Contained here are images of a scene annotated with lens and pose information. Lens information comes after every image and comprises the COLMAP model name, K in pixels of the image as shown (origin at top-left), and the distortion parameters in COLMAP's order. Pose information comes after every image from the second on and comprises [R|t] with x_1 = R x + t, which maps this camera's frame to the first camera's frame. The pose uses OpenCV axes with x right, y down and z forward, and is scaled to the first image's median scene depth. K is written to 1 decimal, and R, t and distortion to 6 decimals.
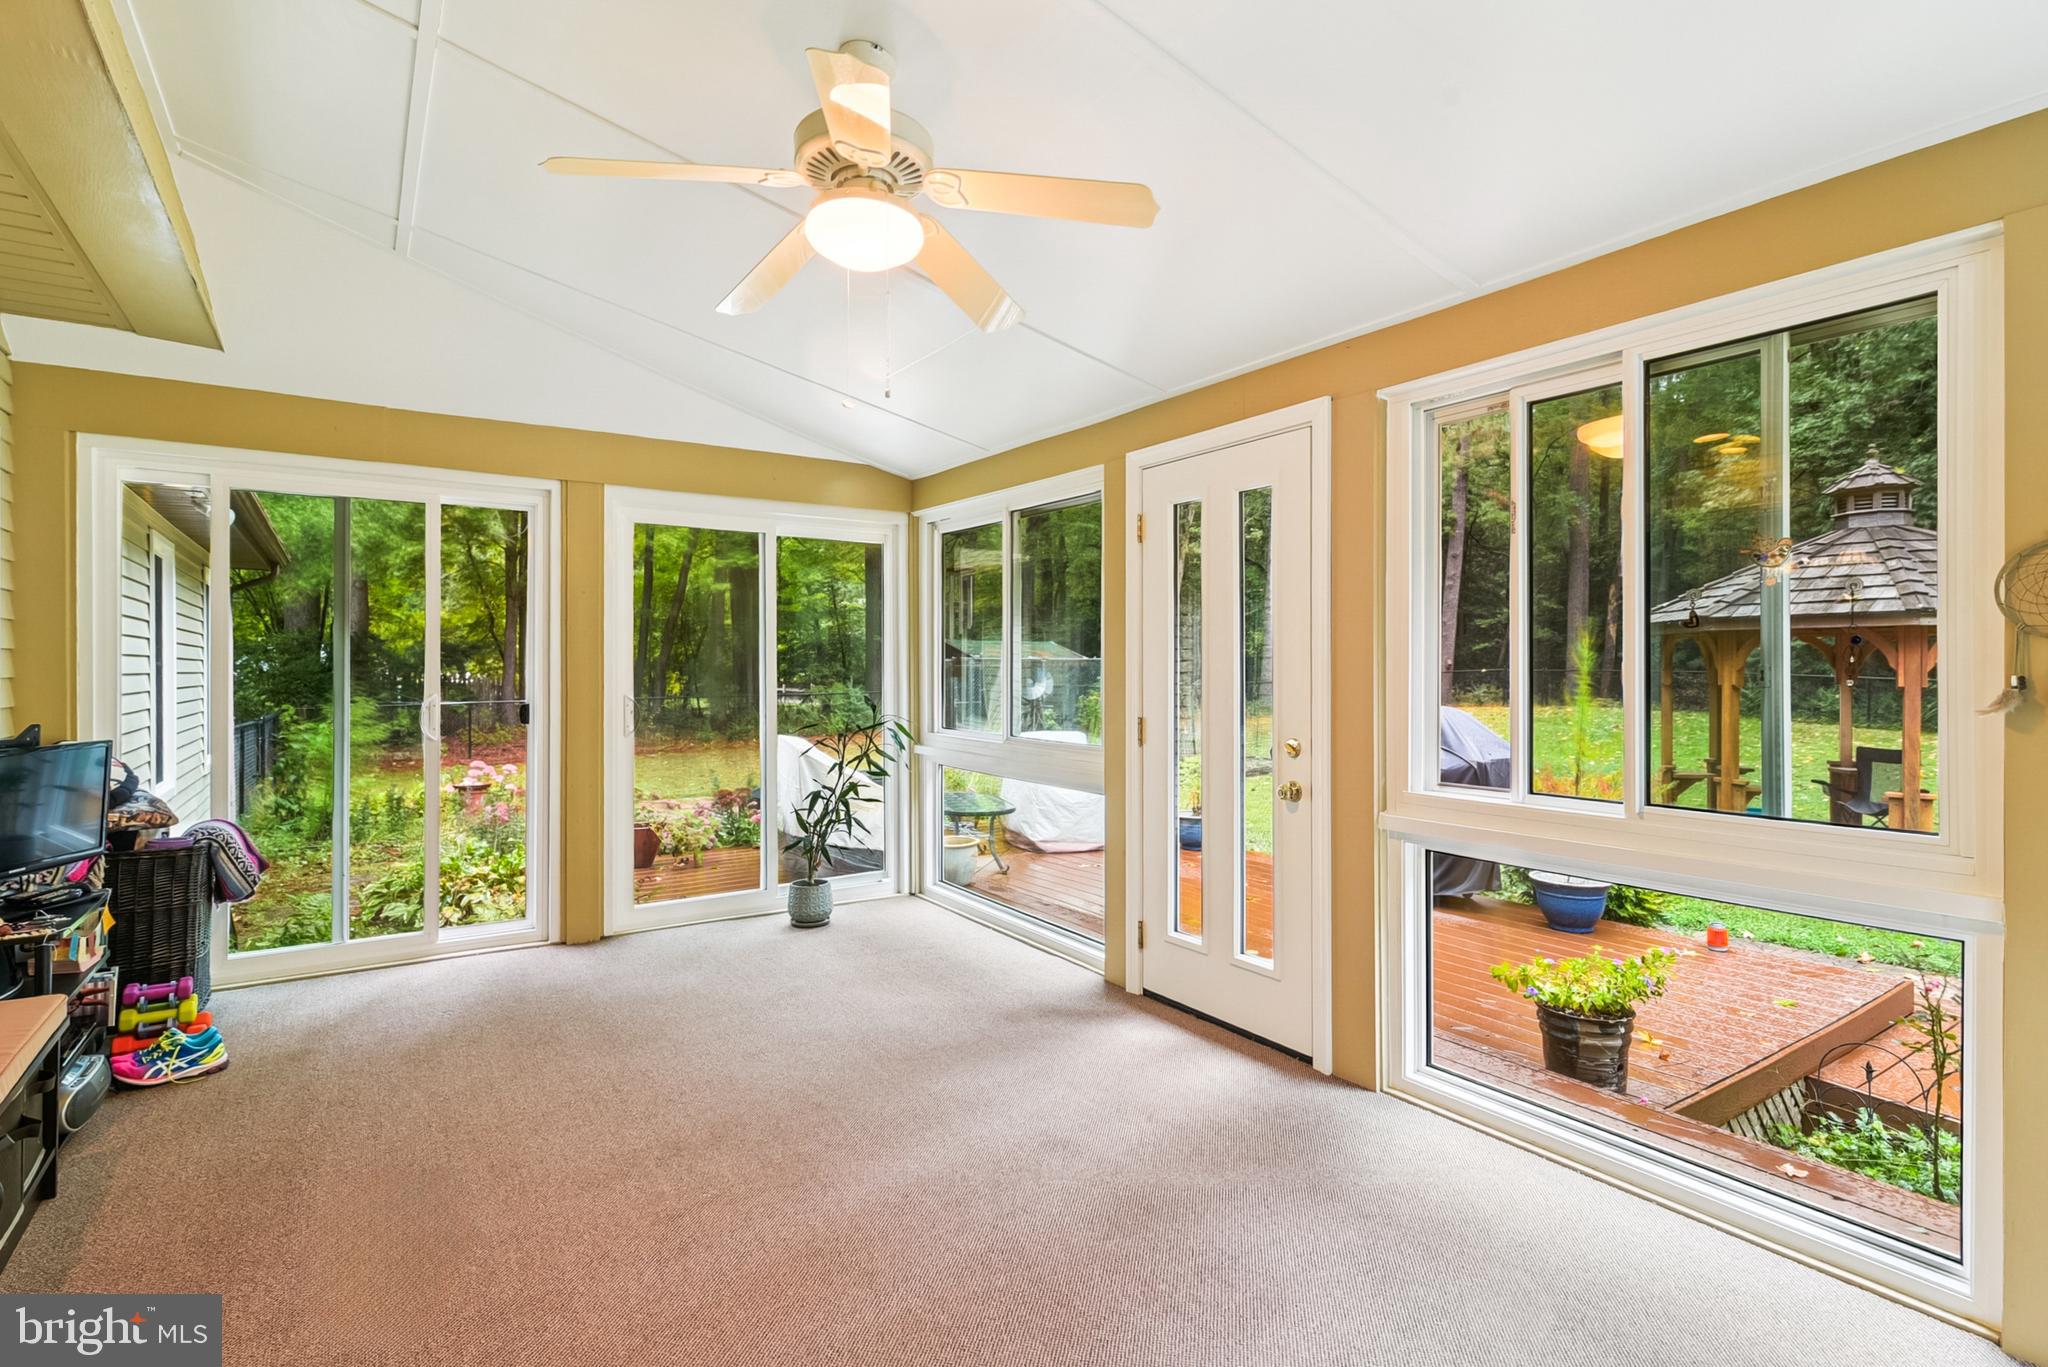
lens RADIAL K [[949.2, 0, 1024.7], [0, 949.2, 671.4], [0, 0, 1]] dist [0.008139, -0.001411]
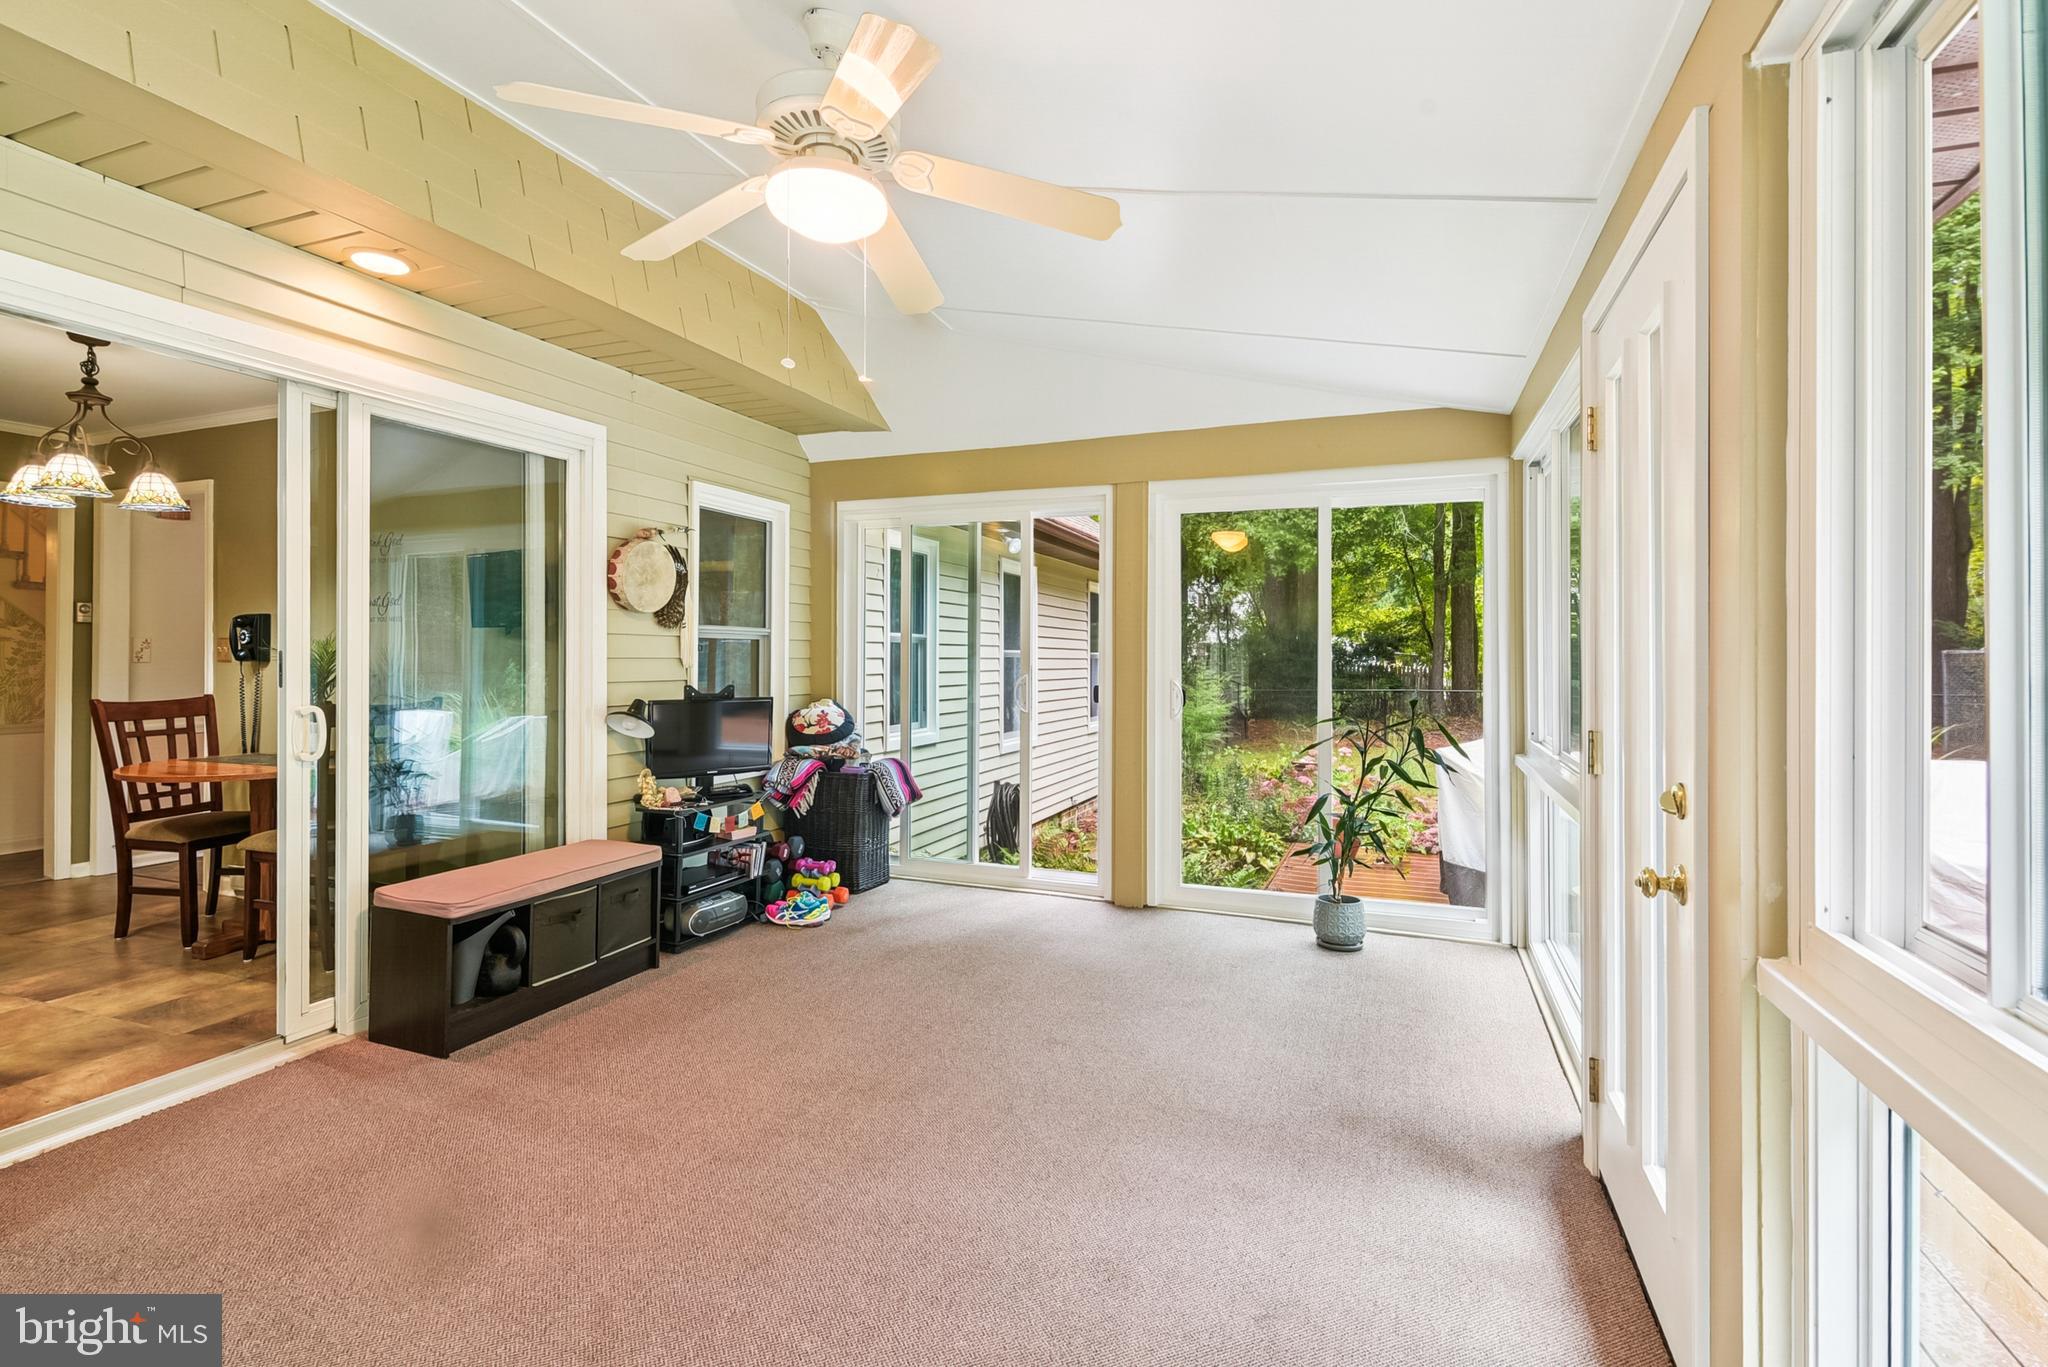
lens RADIAL K [[949.2, 0, 1044.4], [0, 949.2, 653.8], [0, 0, 1]] dist [0.008139, -0.001411]
pose [[0.580658, 0.003358, -0.814141, 0.401717], [-0.007907, 0.999968, -0.001515, -0.001240], [0.814109, 0.007317, 0.580666, 0.321573]]
